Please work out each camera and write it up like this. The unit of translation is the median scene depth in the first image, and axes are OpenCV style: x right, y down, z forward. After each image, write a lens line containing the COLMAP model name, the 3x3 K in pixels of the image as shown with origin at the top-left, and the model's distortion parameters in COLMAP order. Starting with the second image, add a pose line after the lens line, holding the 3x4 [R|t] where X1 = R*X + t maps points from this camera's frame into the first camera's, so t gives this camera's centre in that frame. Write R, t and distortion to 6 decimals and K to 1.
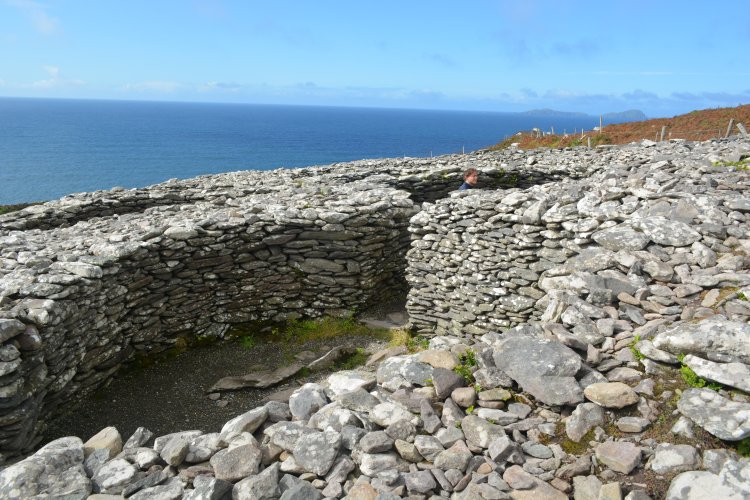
lens RADIAL K [[583.0, 0, 378.2], [0, 583.0, 251.6], [0, 0, 1]] dist [-0.017835, 0.008466]
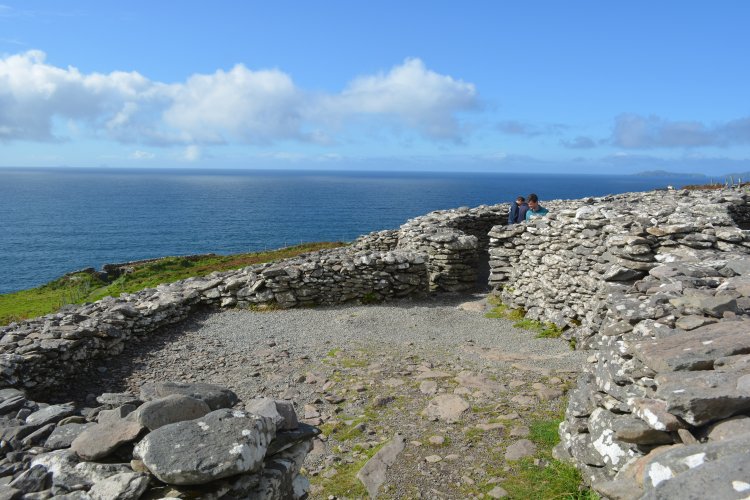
lens RADIAL K [[583.0, 0, 378.2], [0, 583.0, 251.6], [0, 0, 1]] dist [-0.017835, 0.008466]
pose [[0.984923, 0.007110, -0.172845, -1.511195], [-0.025747, 0.994052, -0.105823, 0.401982], [0.171064, 0.108677, 0.979248, -0.680782]]
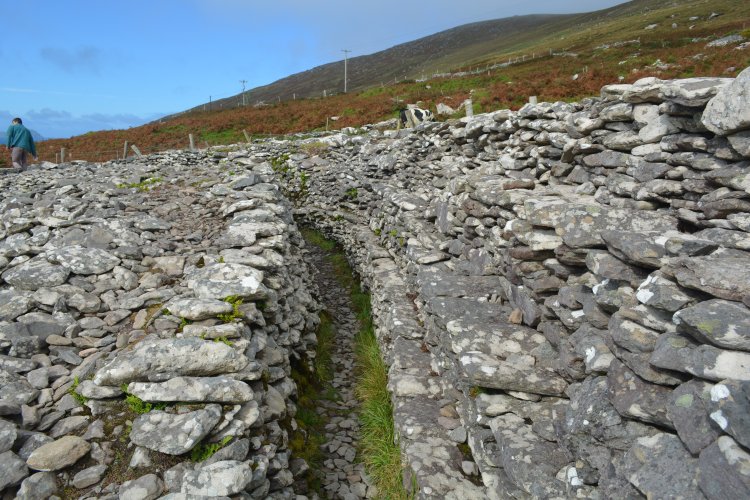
lens RADIAL K [[583.0, 0, 378.2], [0, 583.0, 251.6], [0, 0, 1]] dist [-0.017835, 0.008466]
pose [[0.589520, -0.137116, 0.796031, 0.011749], [0.163983, 0.985281, 0.048273, -0.014366], [-0.790934, 0.102077, 0.603328, 0.021105]]
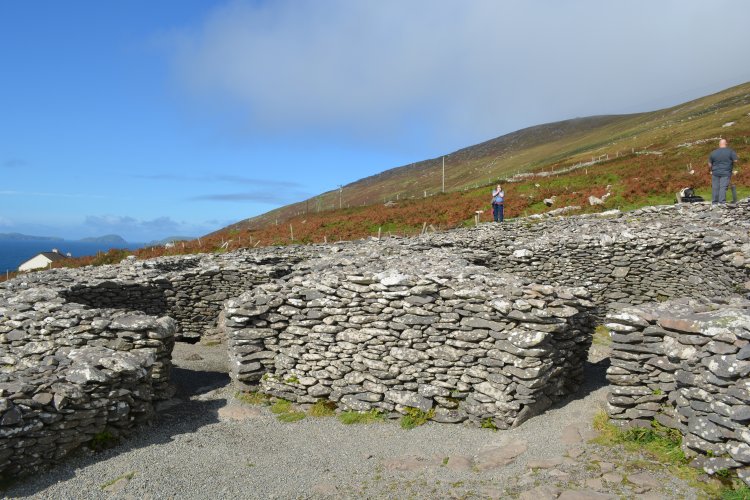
lens RADIAL K [[583.0, 0, 378.2], [0, 583.0, 251.6], [0, 0, 1]] dist [-0.017835, 0.008466]
pose [[0.672438, -0.010581, 0.740078, -2.654723], [0.164909, 0.976906, -0.135870, 0.175323], [-0.721548, 0.213410, 0.658653, 0.289364]]
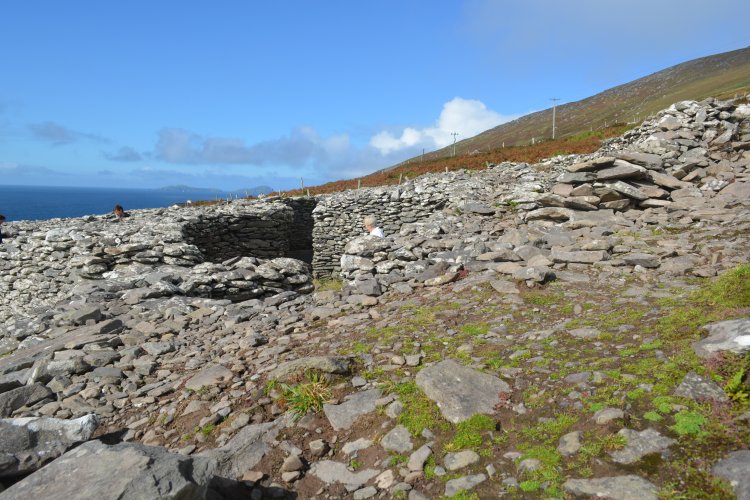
lens RADIAL K [[583.0, 0, 378.2], [0, 583.0, 251.6], [0, 0, 1]] dist [-0.017835, 0.008466]
pose [[0.826759, -0.062148, 0.559114, -1.342760], [0.132553, 0.987416, -0.086250, 0.421748], [-0.546717, 0.145421, 0.824593, -0.912824]]
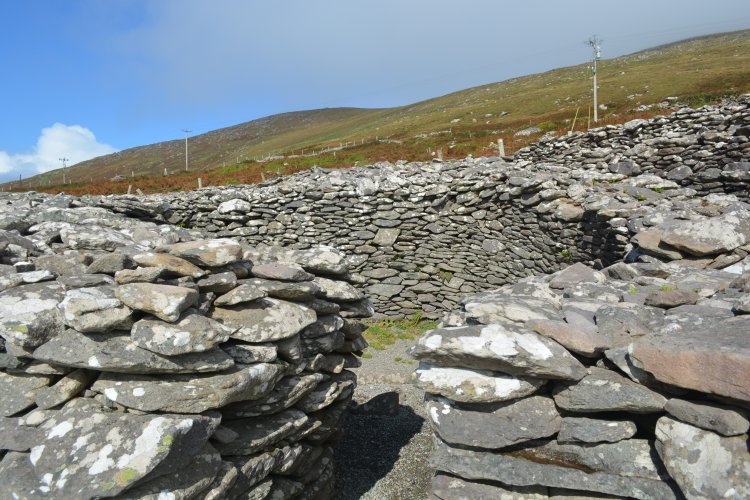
lens RADIAL K [[583.0, 0, 378.2], [0, 583.0, 251.6], [0, 0, 1]] dist [-0.017835, 0.008466]
pose [[0.314395, -0.035872, 0.948614, -1.432529], [0.209833, 0.977194, -0.032591, 0.182381], [-0.925811, 0.209297, 0.314752, 0.816161]]
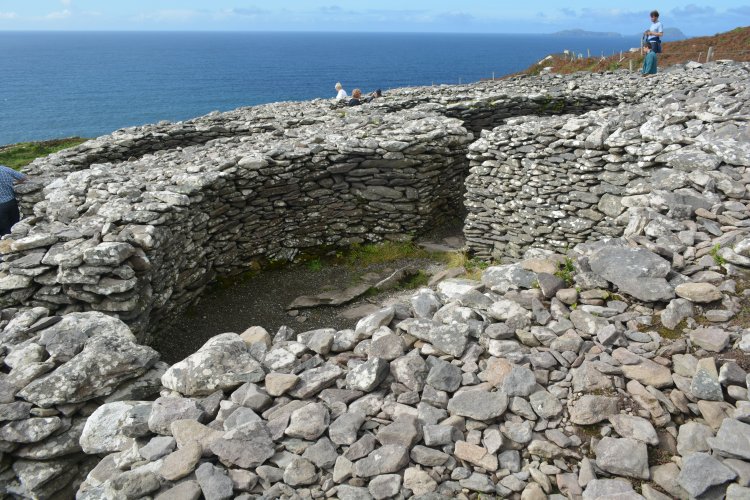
lens RADIAL K [[583.0, 0, 378.2], [0, 583.0, 251.6], [0, 0, 1]] dist [-0.017835, 0.008466]
pose [[0.999065, -0.009081, -0.042278, -0.113417], [0.013997, 0.992979, 0.117459, 0.011195], [0.040914, -0.117941, 0.992177, -0.102509]]
